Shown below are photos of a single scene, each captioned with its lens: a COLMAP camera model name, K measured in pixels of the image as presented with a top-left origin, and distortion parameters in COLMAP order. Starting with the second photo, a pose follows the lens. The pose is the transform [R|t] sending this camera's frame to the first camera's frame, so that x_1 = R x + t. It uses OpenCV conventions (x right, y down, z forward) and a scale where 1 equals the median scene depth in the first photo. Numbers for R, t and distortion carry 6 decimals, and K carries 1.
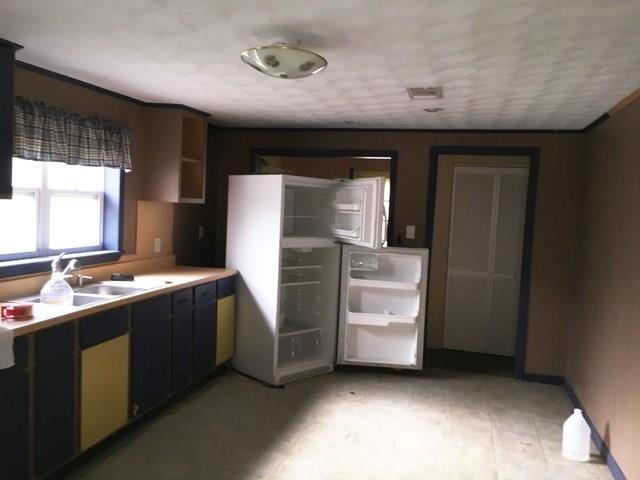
lens RADIAL K [[553.0, 0, 317.4], [0, 553.0, 238.1], [0, 0, 1]] dist [0.075110, -0.103285]
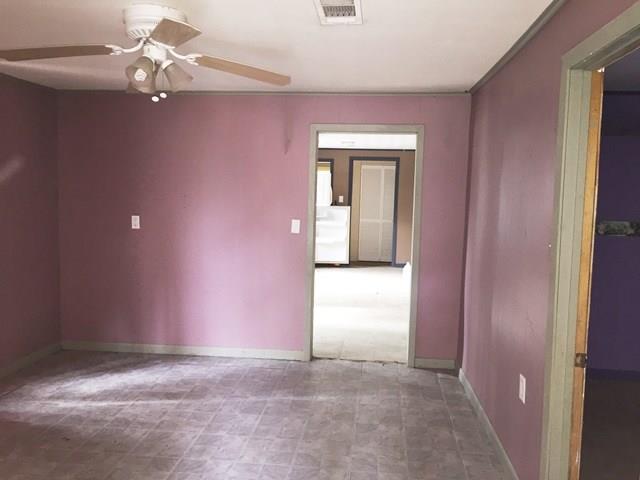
lens RADIAL K [[553.0, 0, 320.3], [0, 553.0, 241.9], [0, 0, 1]] dist [0.075110, -0.103285]
pose [[0.988042, -0.035247, 0.150103, -0.213484], [0.029970, 0.998856, 0.037273, 0.067324], [-0.151245, -0.032328, 0.987967, -0.979312]]
